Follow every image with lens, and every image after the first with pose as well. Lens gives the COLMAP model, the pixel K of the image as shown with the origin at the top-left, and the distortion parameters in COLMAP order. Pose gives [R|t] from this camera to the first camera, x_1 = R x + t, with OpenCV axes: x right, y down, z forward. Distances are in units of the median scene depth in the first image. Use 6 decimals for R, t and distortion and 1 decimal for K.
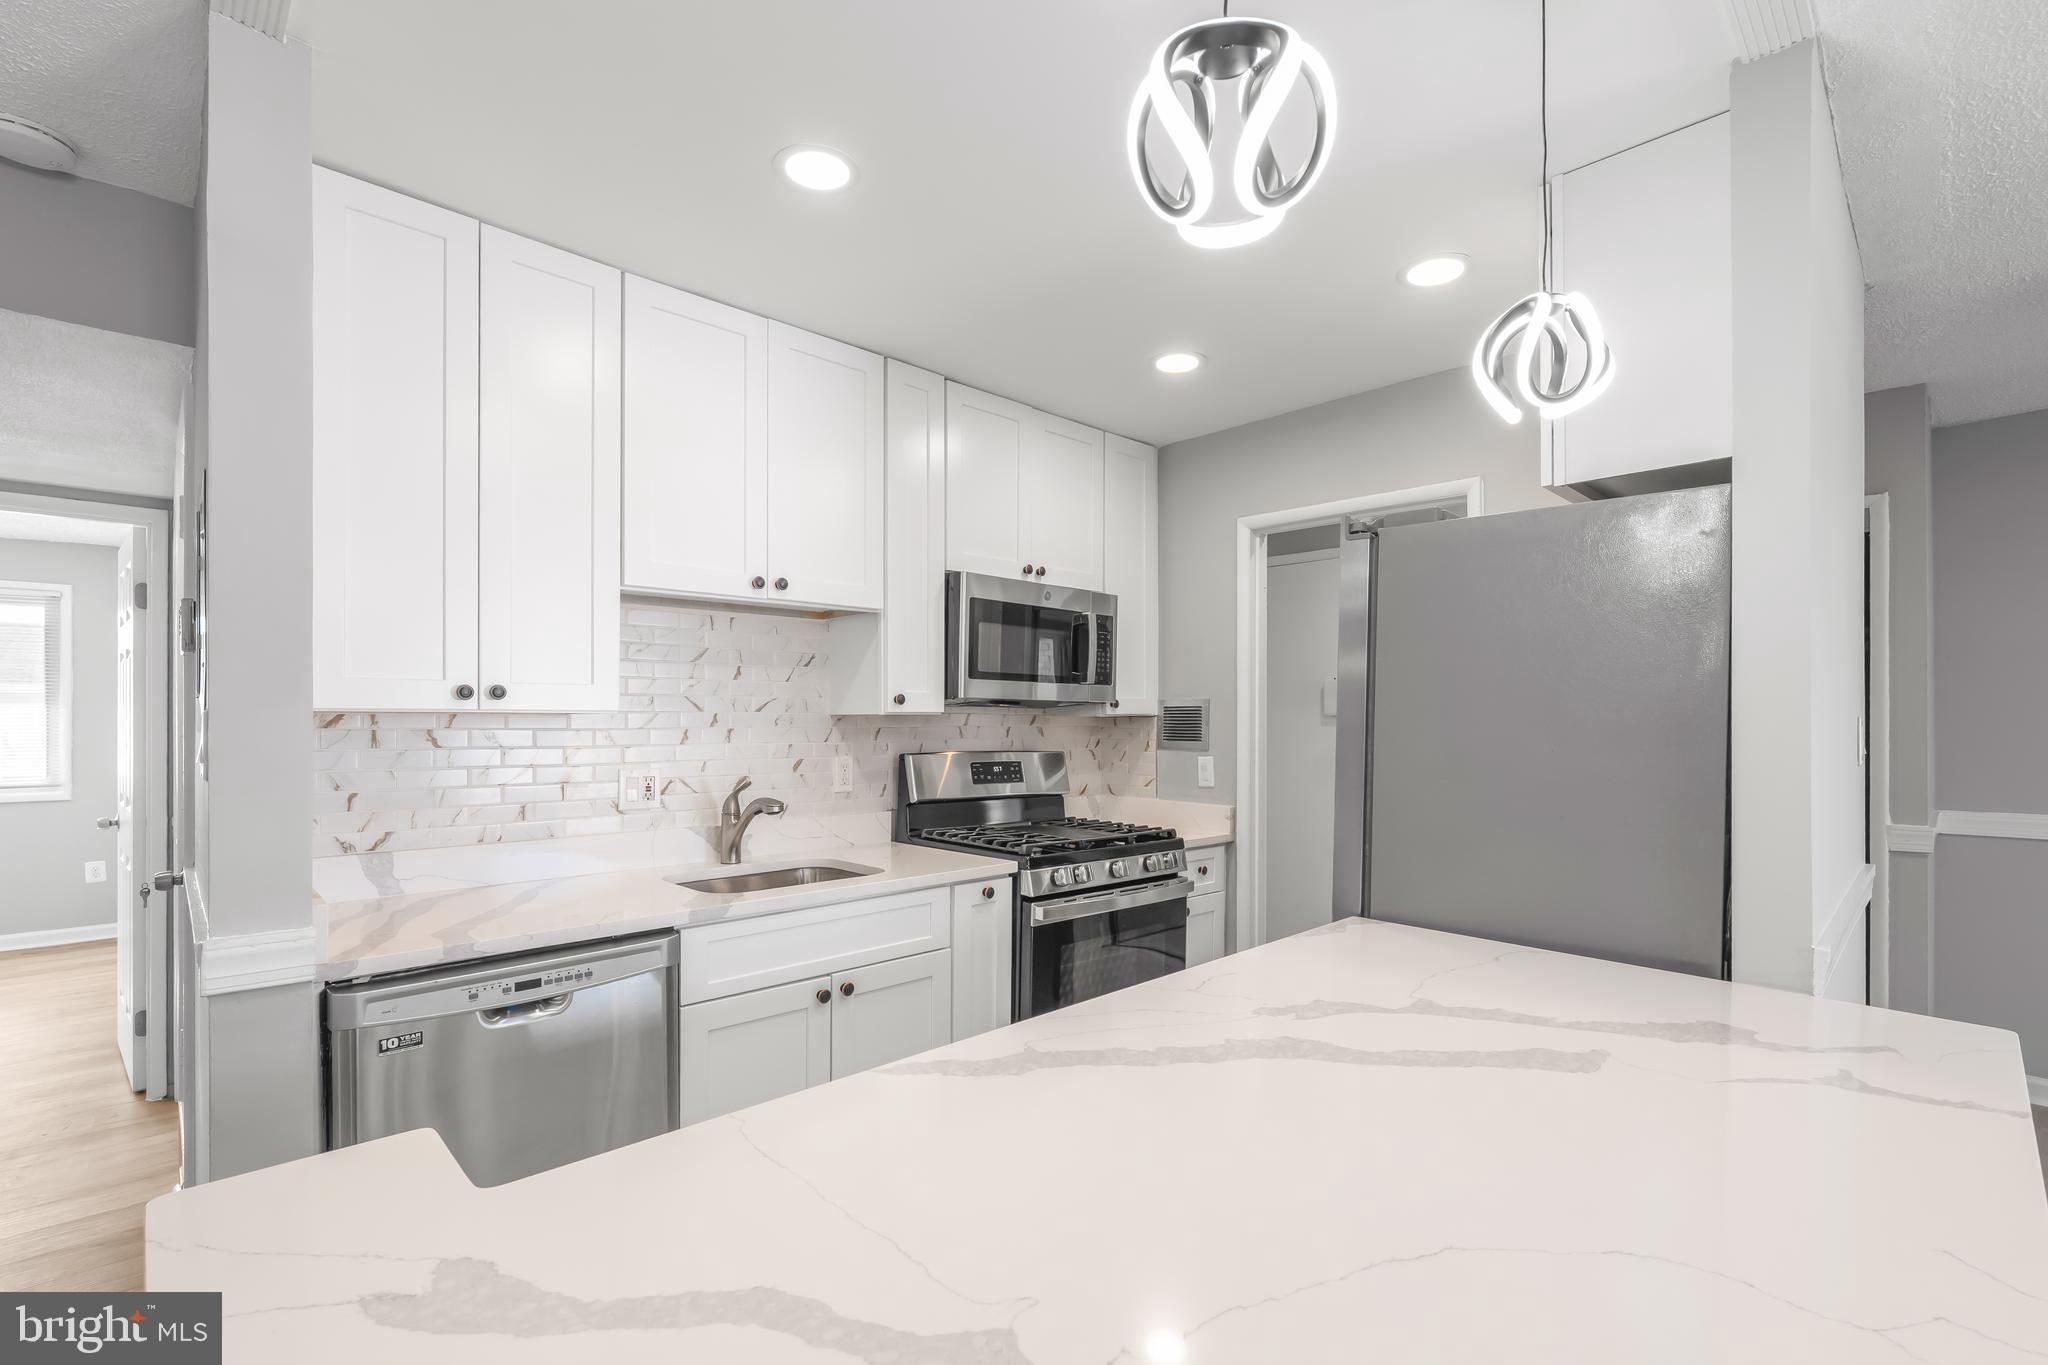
lens RADIAL K [[911.5, 0, 1019.0], [0, 911.5, 720.5], [0, 0, 1]] dist [-0.001379, -0.000114]
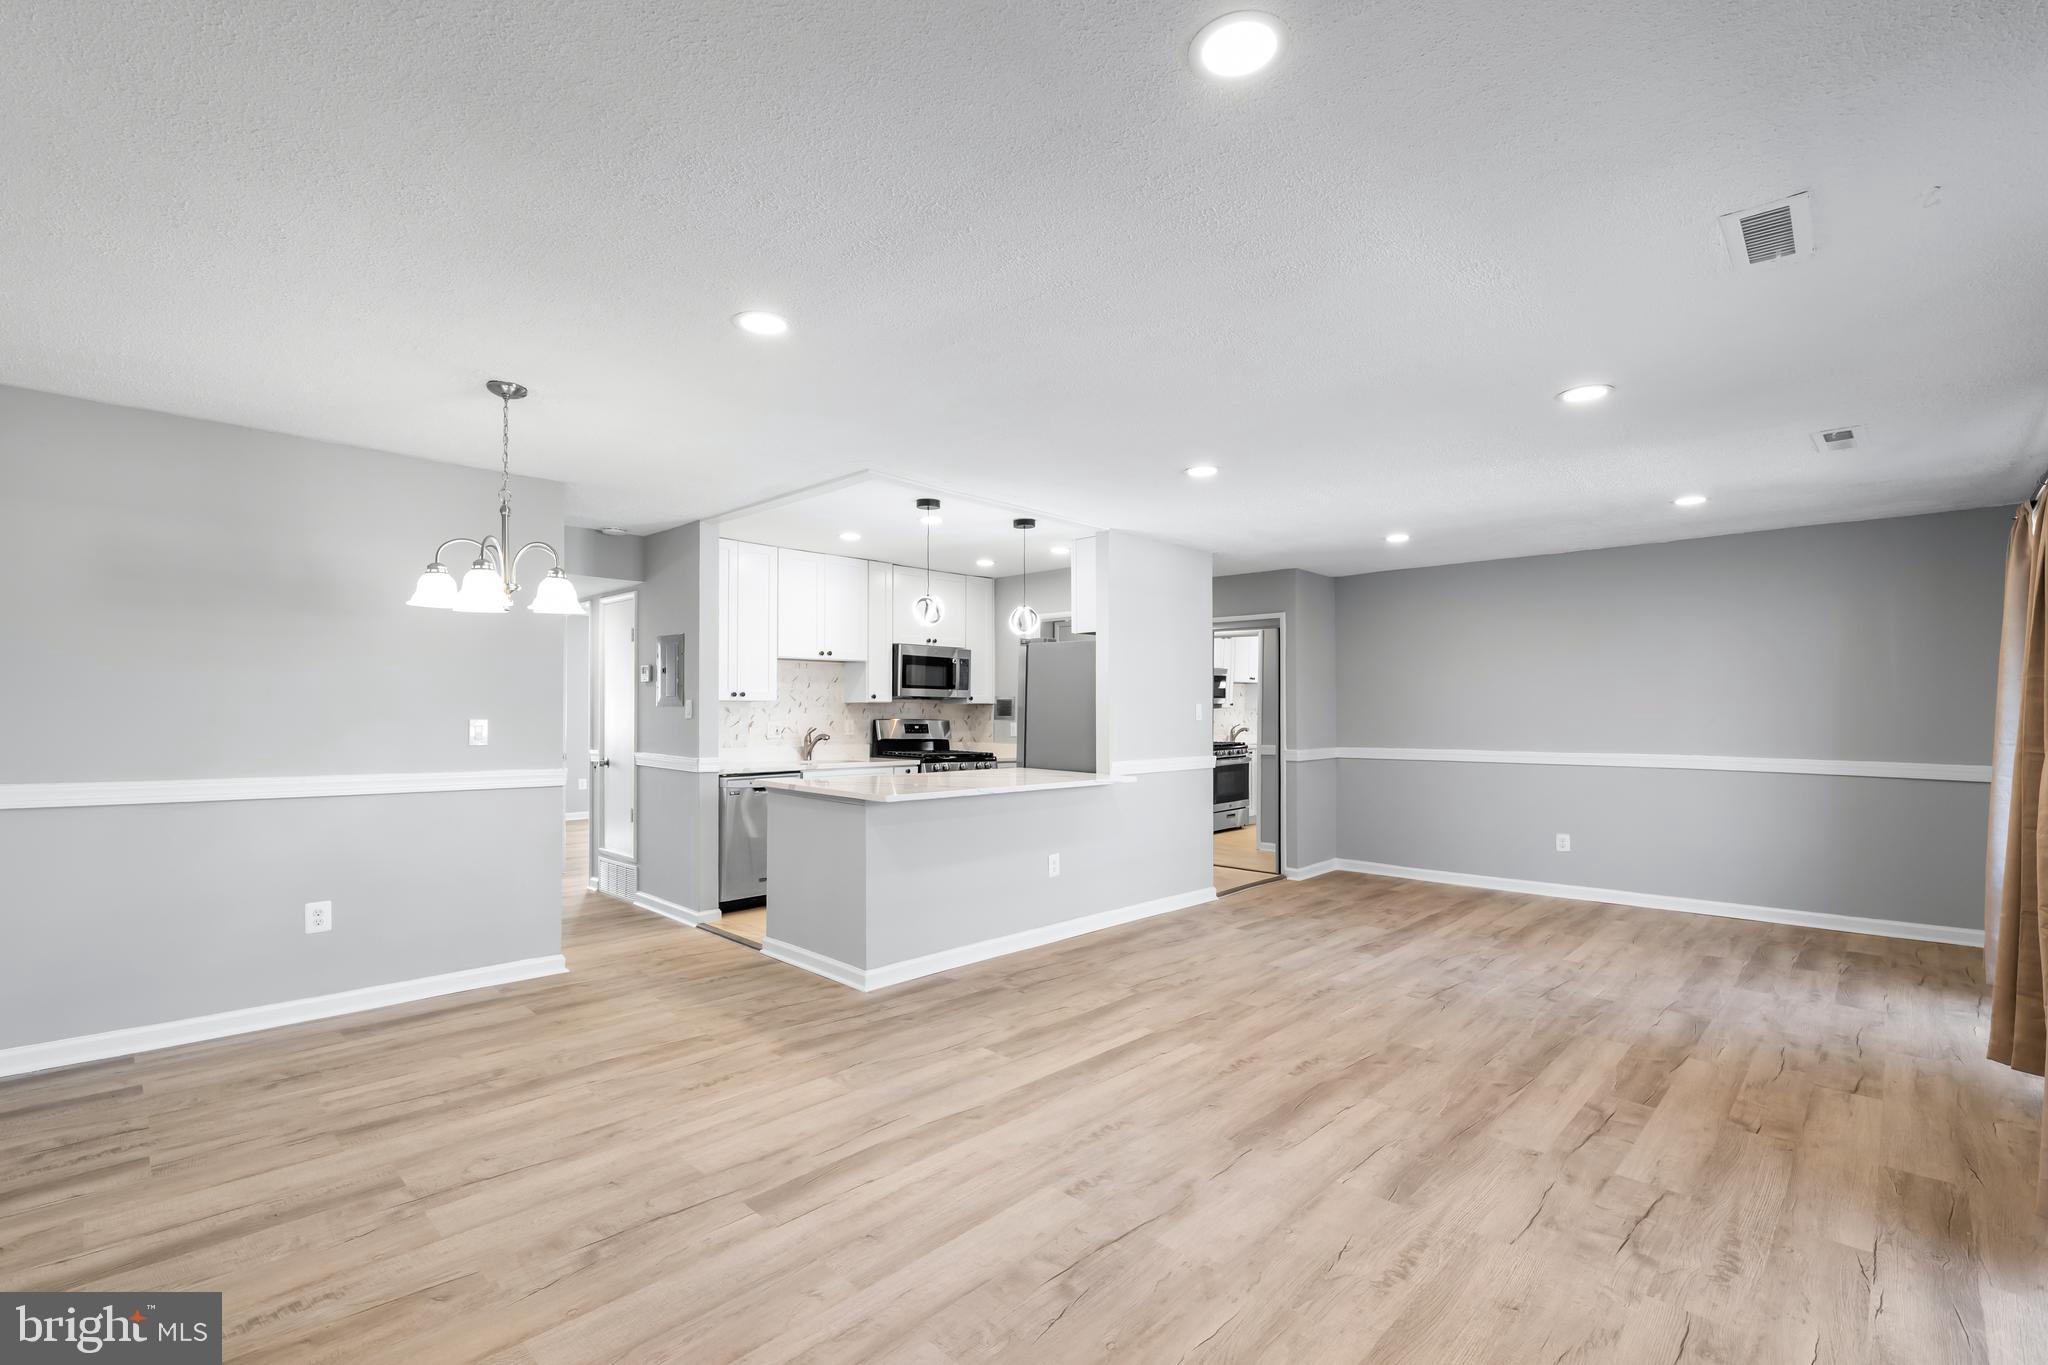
lens RADIAL K [[908.0, 0, 1016.1], [0, 908.0, 707.6], [0, 0, 1]] dist [-0.001927, 0.000631]
pose [[0.999472, 0.003921, 0.032247, 0.171252], [-0.003778, 0.999983, -0.004493, 0.016179], [-0.032264, 0.004369, 0.999470, -1.437561]]
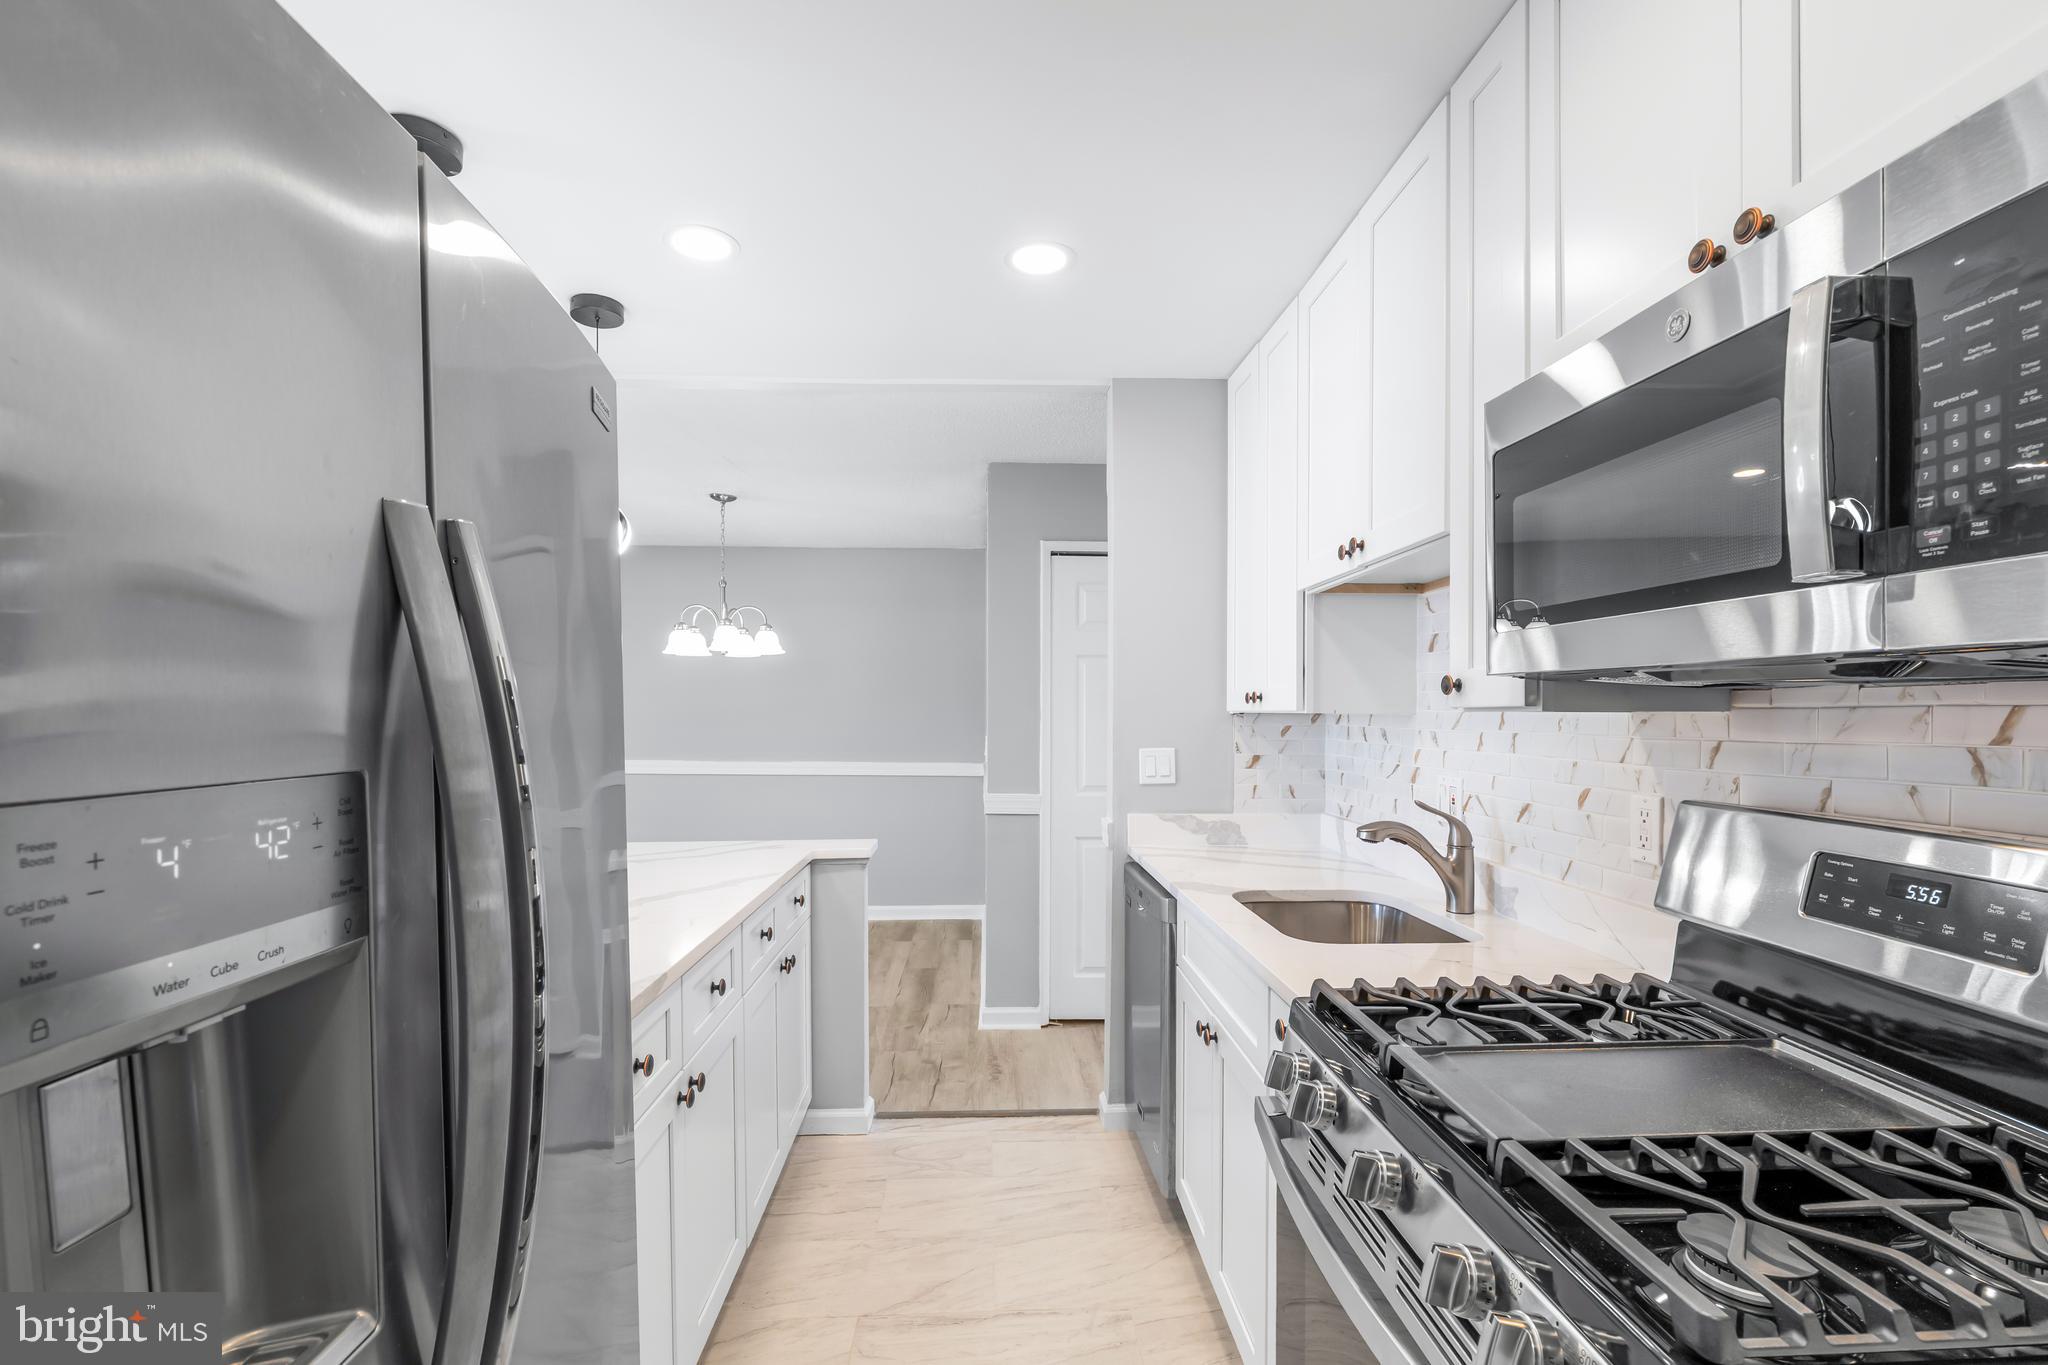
lens RADIAL K [[923.6, 0, 1030.6], [0, 923.6, 723.9], [0, 0, 1]] dist [0.000260, 0.000039]
pose [[-0.651729, 0.007374, -0.758416, 0.445293], [-0.001787, 0.999935, 0.011257, -0.005156], [0.758449, 0.008692, -0.651674, 1.120931]]
